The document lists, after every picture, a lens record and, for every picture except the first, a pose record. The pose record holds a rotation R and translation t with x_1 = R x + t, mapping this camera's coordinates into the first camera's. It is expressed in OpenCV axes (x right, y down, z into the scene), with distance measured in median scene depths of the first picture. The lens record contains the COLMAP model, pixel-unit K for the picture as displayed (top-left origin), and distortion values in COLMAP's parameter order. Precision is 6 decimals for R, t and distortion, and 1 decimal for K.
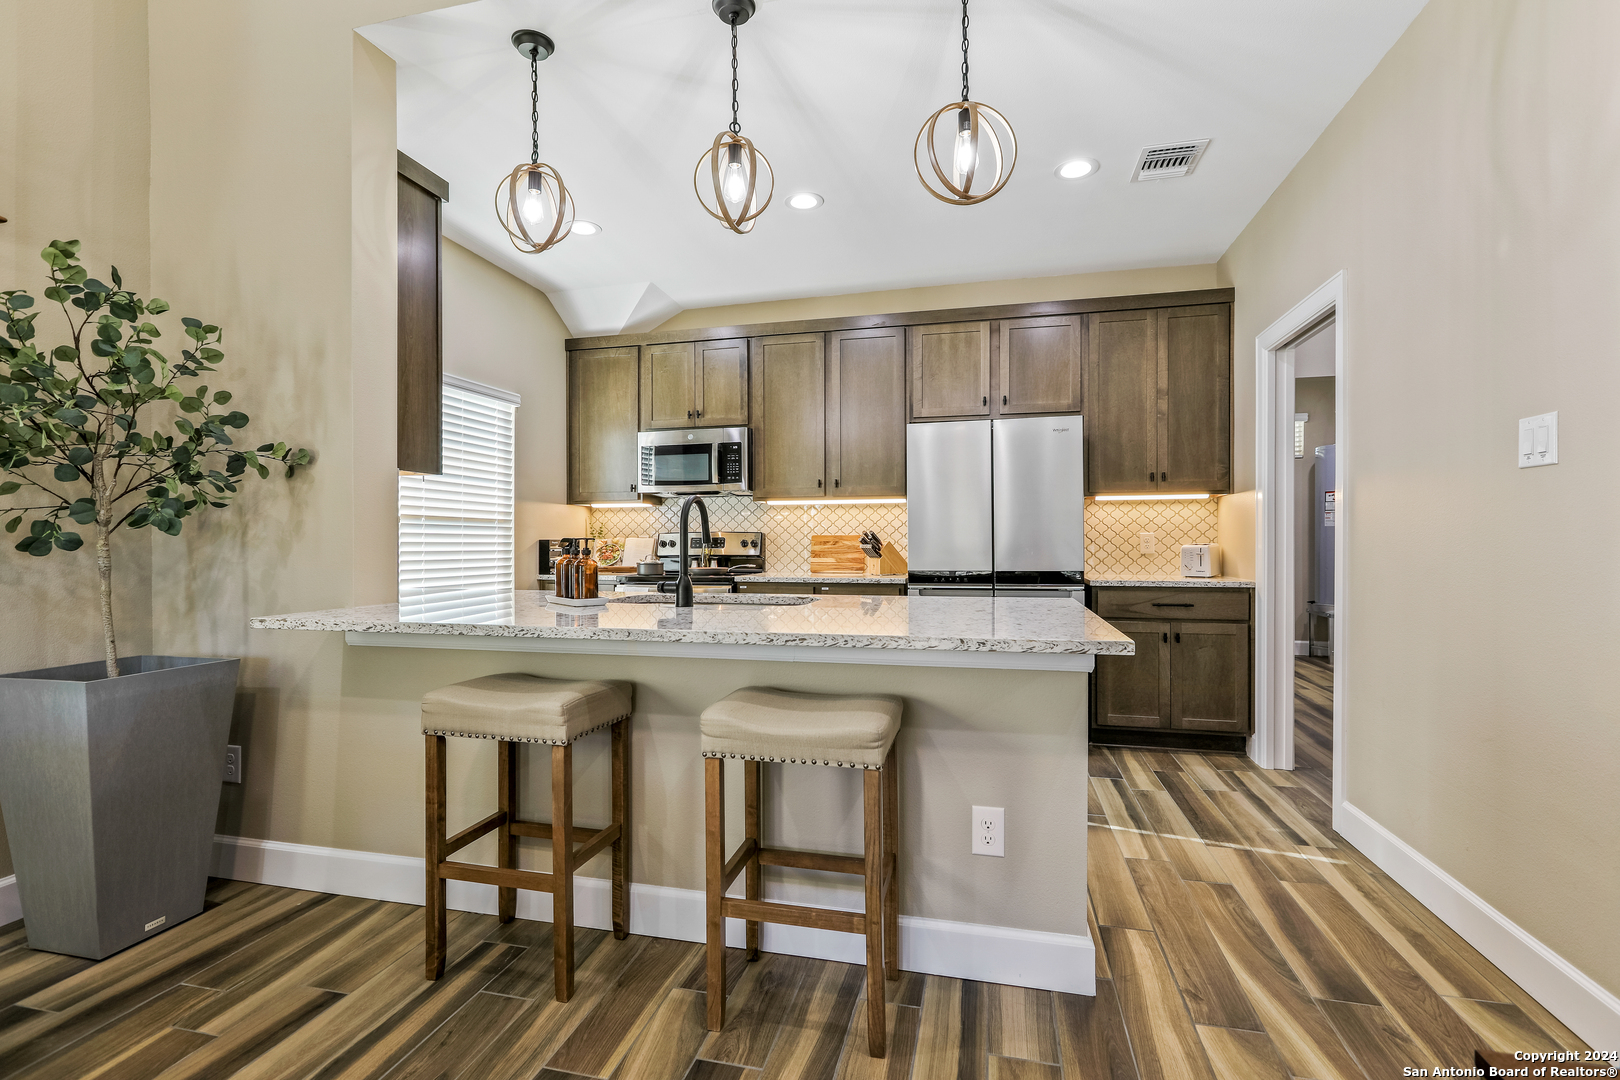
lens RADIAL K [[734.3, 0, 810.8], [0, 734.3, 542.9], [0, 0, 1]] dist [-0.003331, 0.001335]
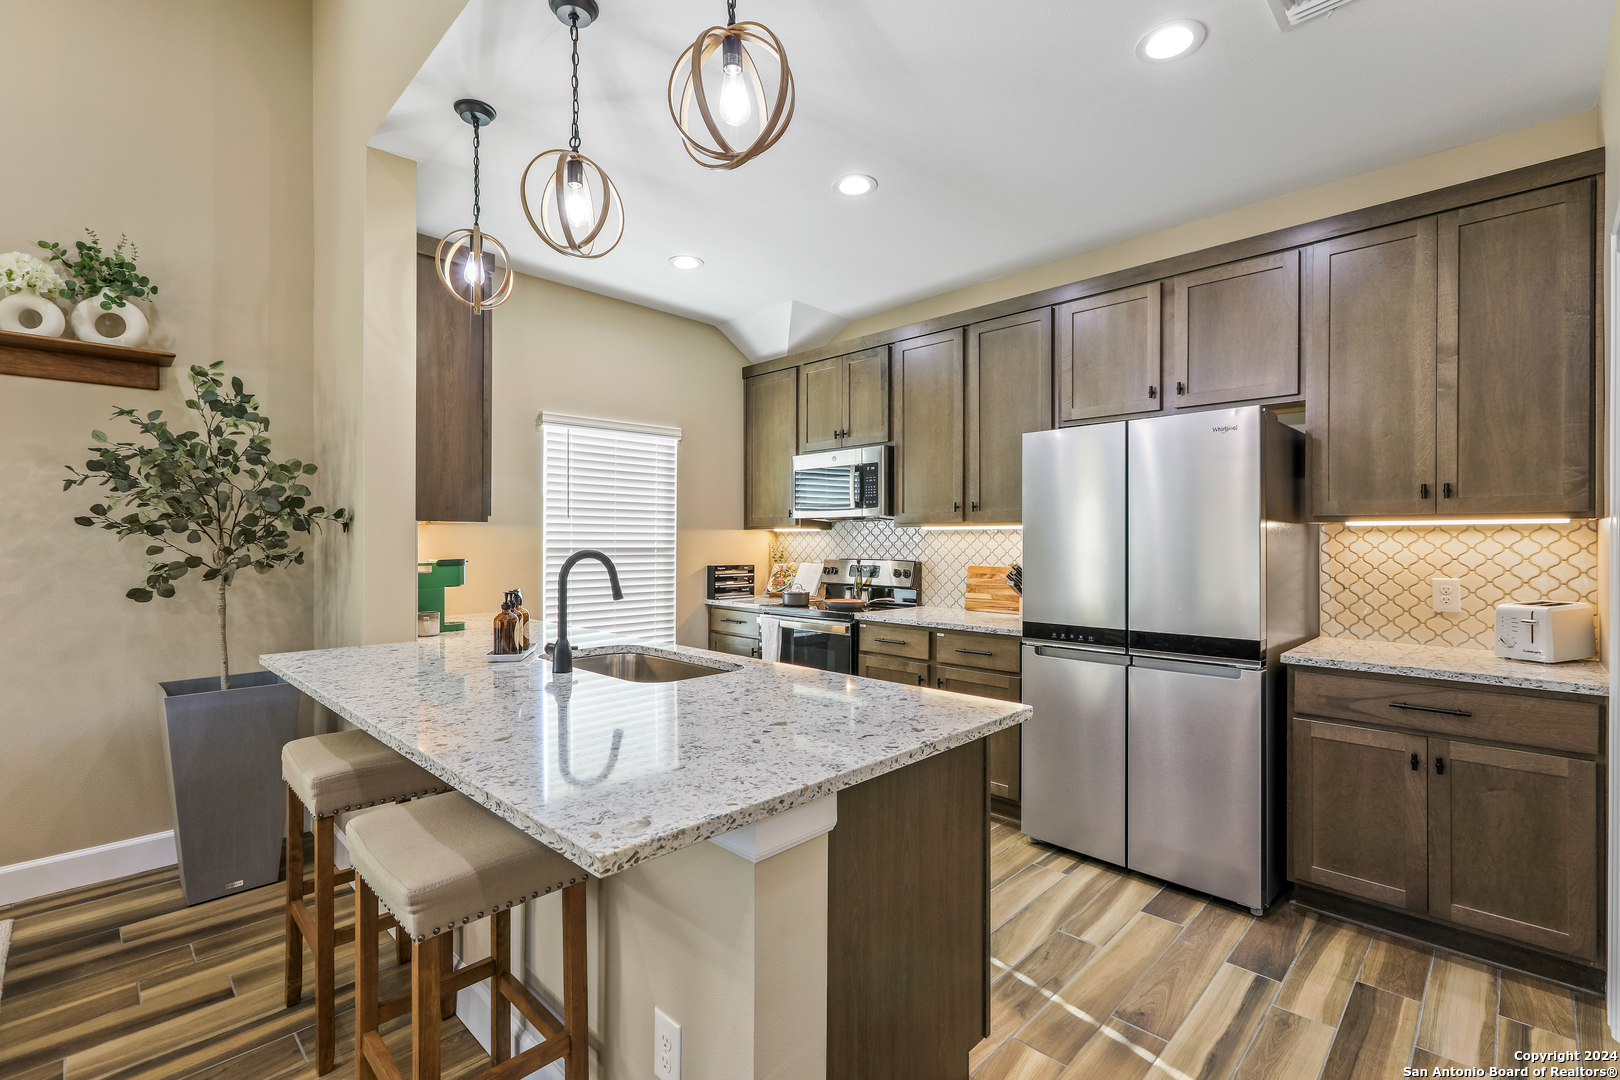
lens RADIAL K [[734.3, 0, 810.0], [0, 734.3, 540.1], [0, 0, 1]] dist [-0.003331, 0.001335]
pose [[0.862007, 0.002218, -0.506892, 0.313246], [-0.003101, 0.999995, -0.000897, -0.044288], [0.506887, 0.002345, 0.862009, 0.199443]]
